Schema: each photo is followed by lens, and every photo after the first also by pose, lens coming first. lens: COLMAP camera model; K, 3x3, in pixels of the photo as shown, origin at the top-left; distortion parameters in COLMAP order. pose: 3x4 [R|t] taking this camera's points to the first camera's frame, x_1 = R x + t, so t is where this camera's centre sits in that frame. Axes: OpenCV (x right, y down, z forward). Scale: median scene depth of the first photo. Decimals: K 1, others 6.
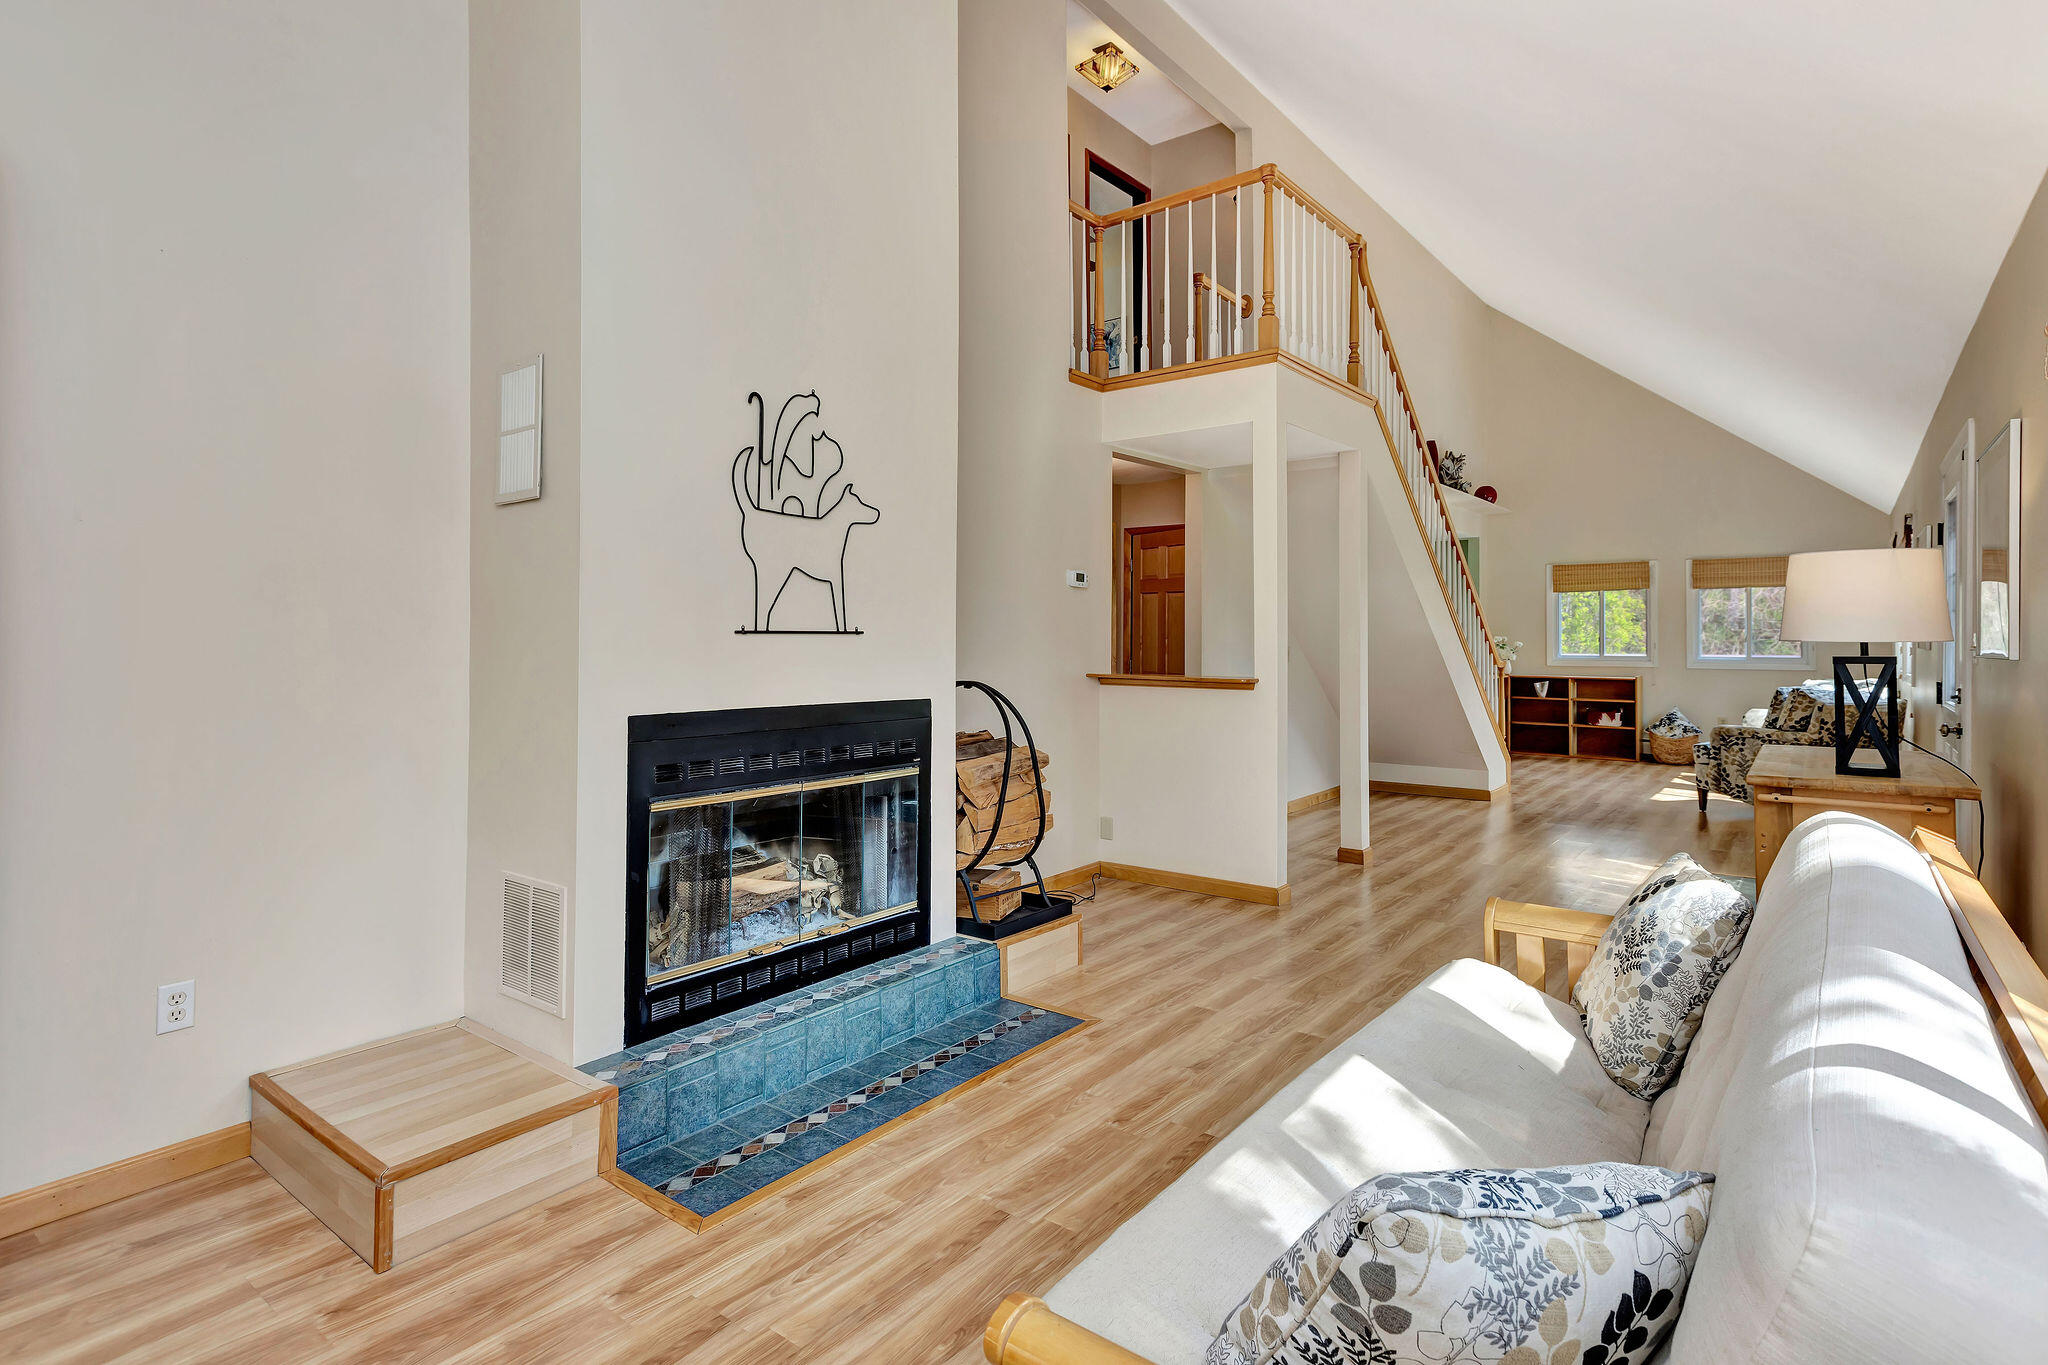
lens RADIAL K [[1021.3, 0, 1034.6], [0, 1021.3, 622.2], [0, 0, 1]] dist [0.020180, 0.000193]
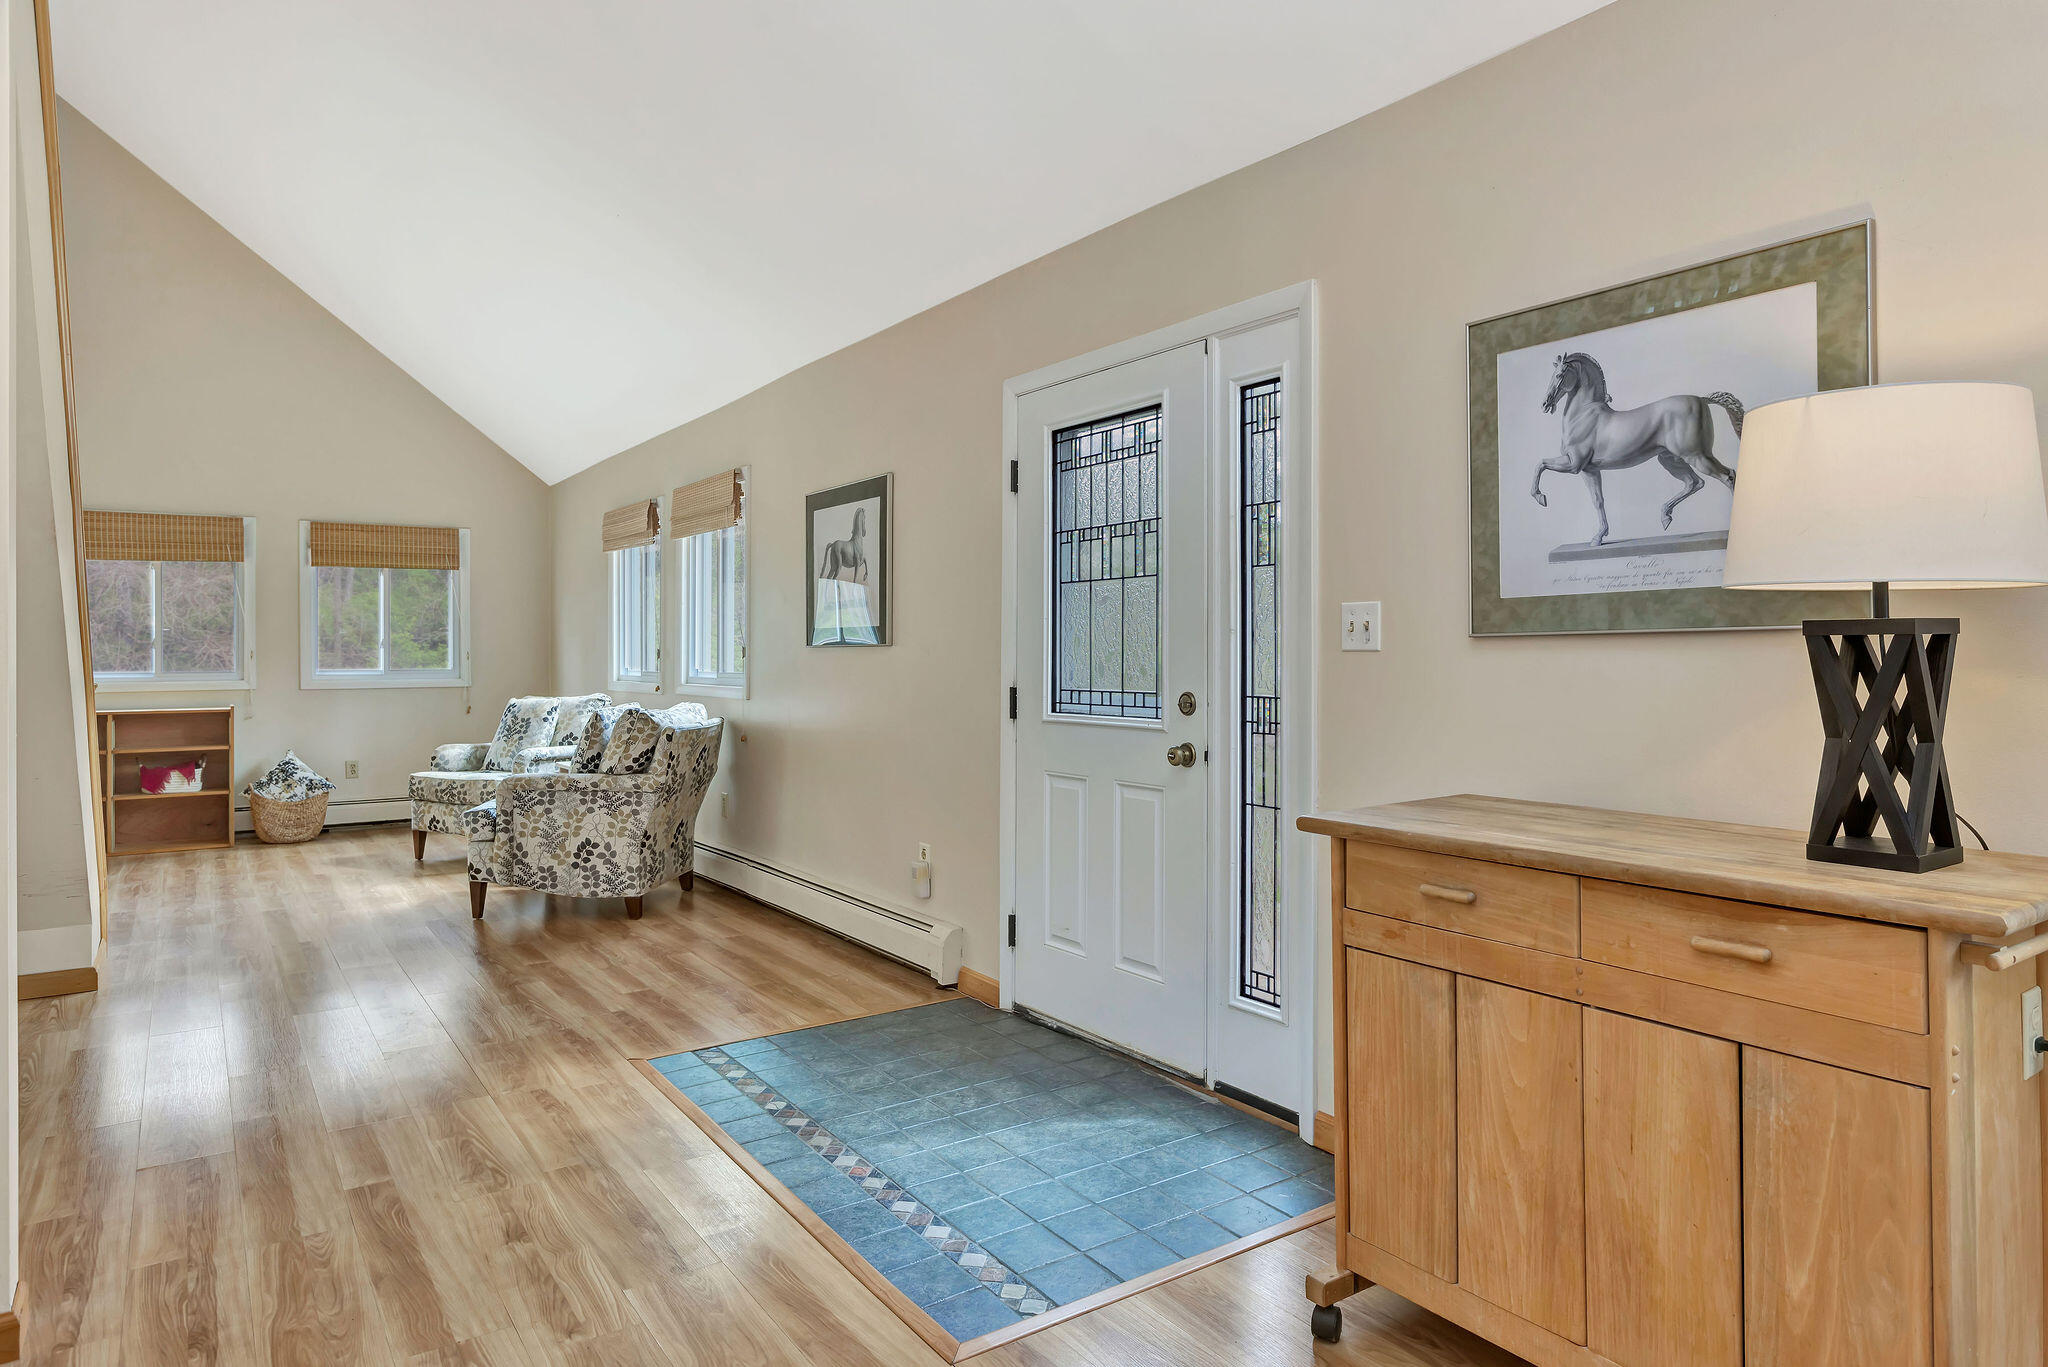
lens RADIAL K [[1238.8, 0, 1031.6], [0, 1238.8, 654.3], [0, 0, 1]] dist [0.001159, 0.000698]
pose [[0.305117, -0.002979, 0.952310, 0.111865], [-0.009936, 0.999931, 0.006312, 0.041462], [-0.952263, -0.011388, 0.305066, 1.017593]]
